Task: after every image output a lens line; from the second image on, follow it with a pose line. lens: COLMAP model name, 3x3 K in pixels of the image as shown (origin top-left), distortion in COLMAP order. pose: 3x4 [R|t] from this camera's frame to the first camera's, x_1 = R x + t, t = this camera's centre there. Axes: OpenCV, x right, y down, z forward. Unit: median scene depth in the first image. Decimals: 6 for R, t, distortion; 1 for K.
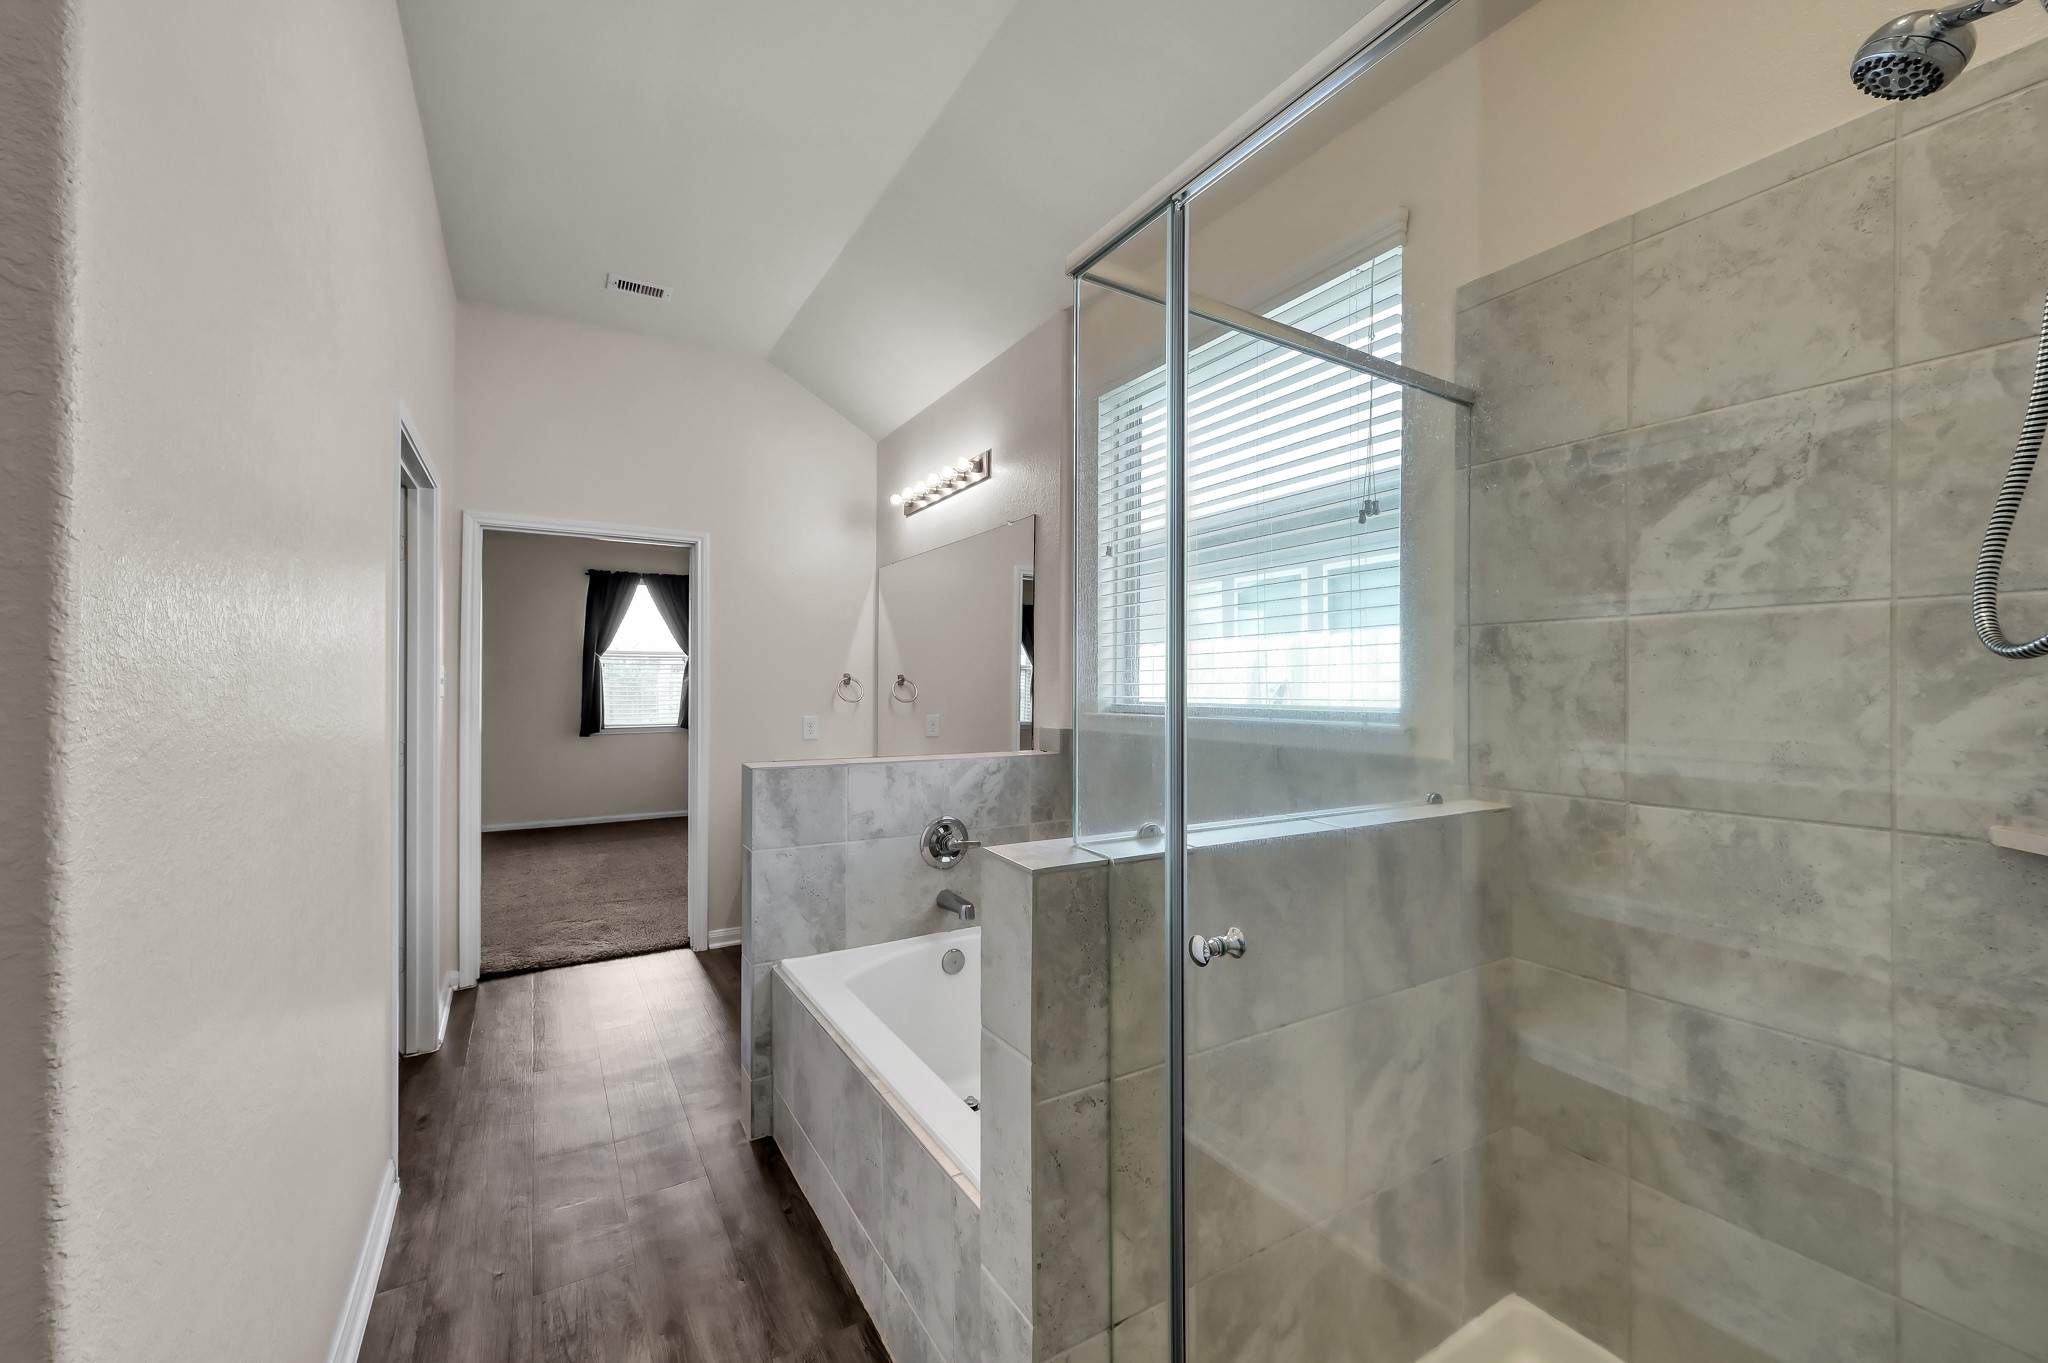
lens RADIAL K [[831.0, 0, 1037.6], [0, 831.0, 682.9], [0, 0, 1]] dist [0.002139, -0.000257]
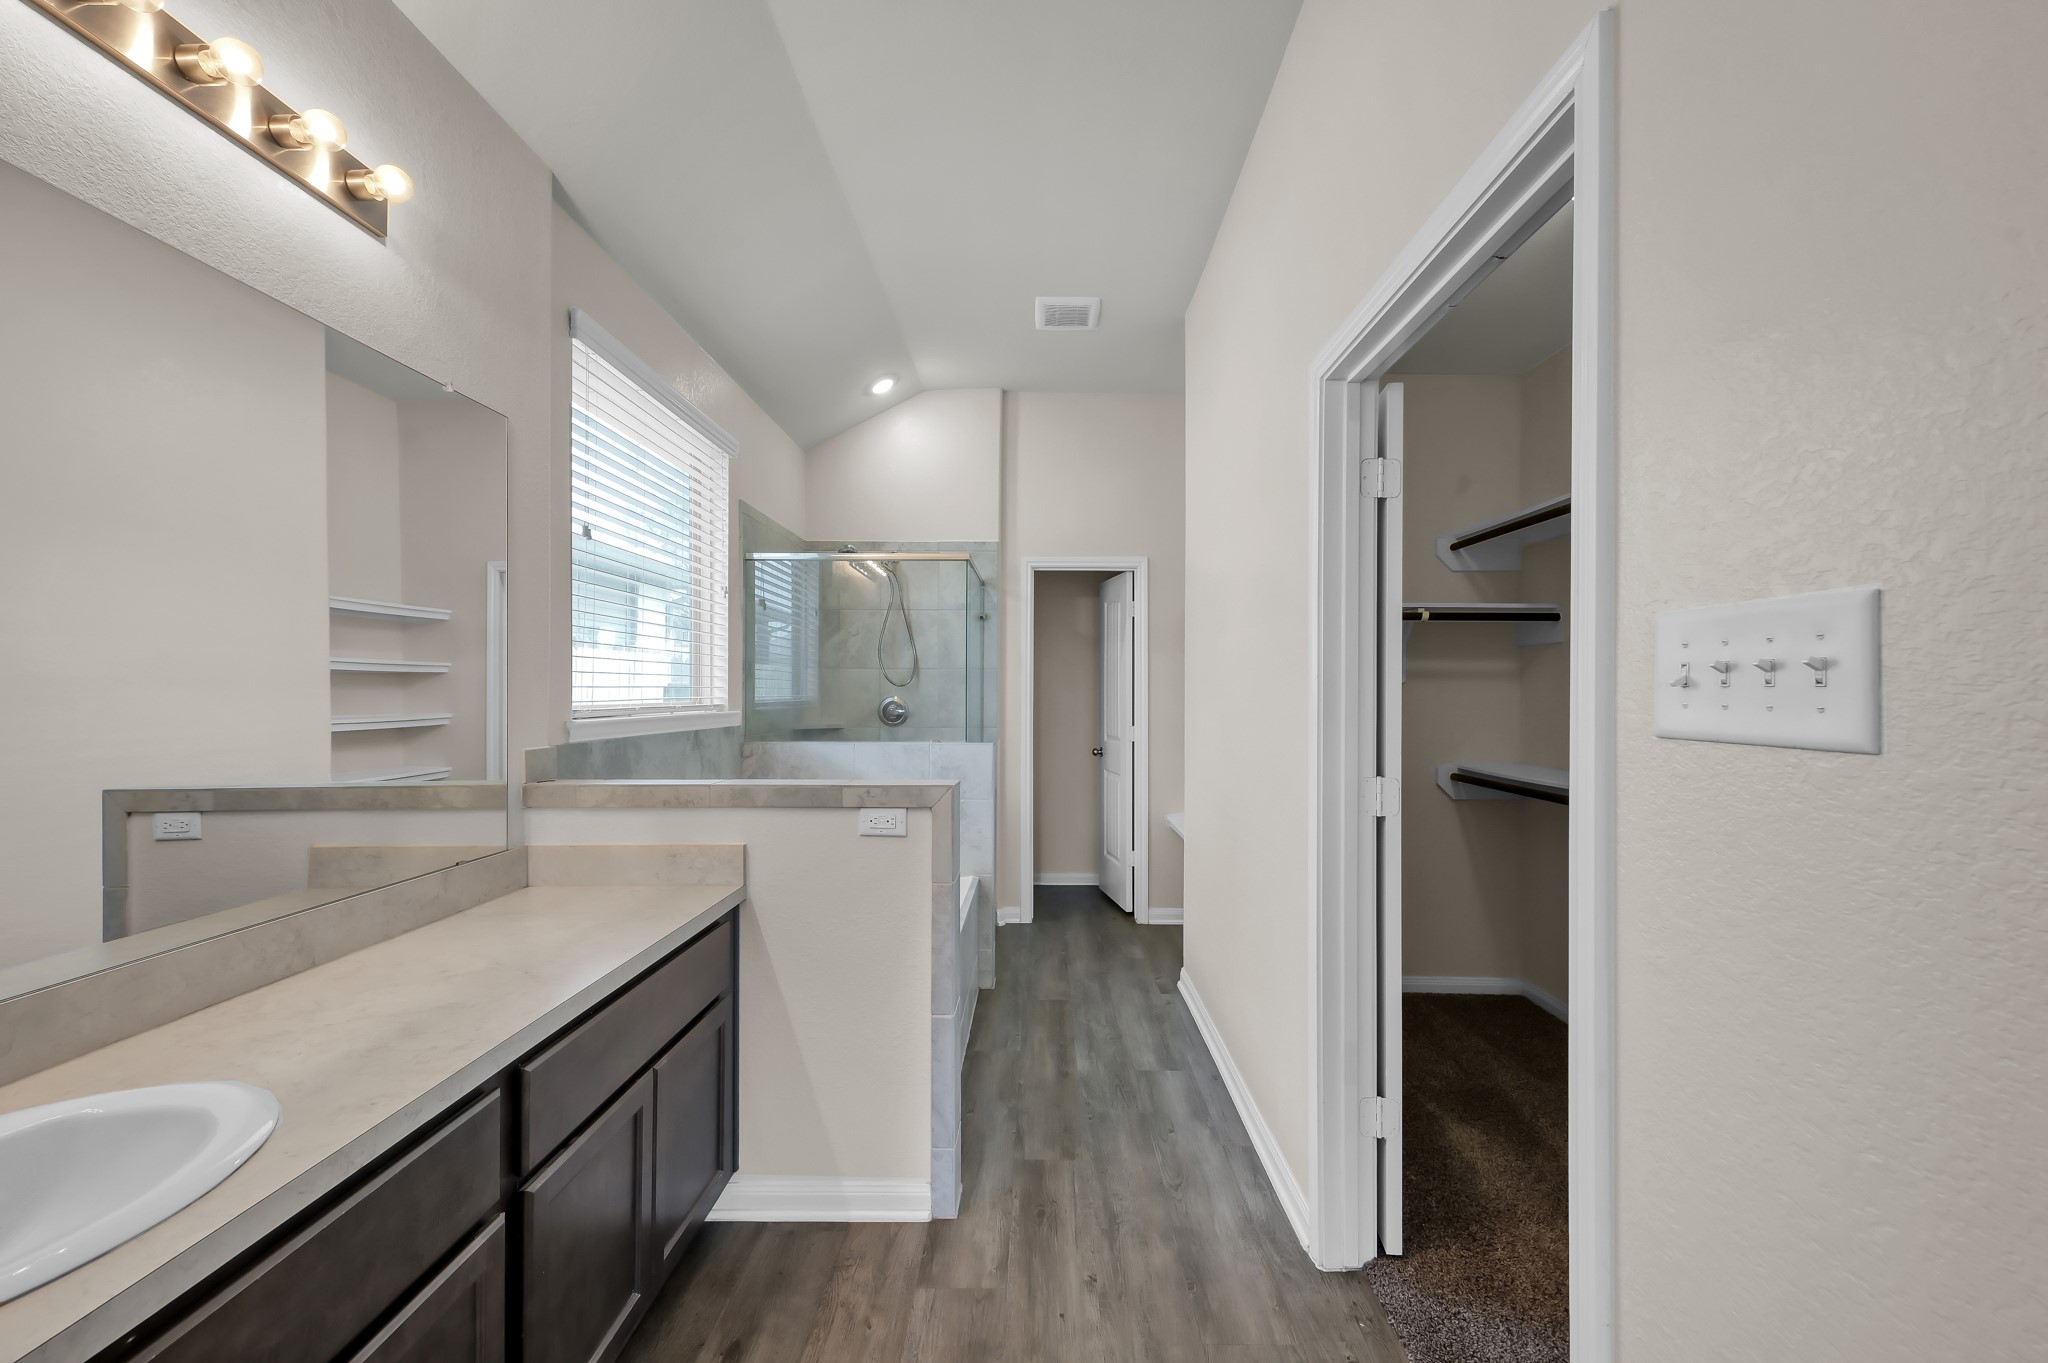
lens RADIAL K [[831.0, 0, 1026.9], [0, 831.0, 684.0], [0, 0, 1]] dist [0.002139, -0.000257]
pose [[-0.854041, -0.010337, 0.520103, -1.194178], [-0.013852, 0.999900, -0.002874, -0.012366], [-0.520021, -0.009659, -0.854099, 2.391719]]
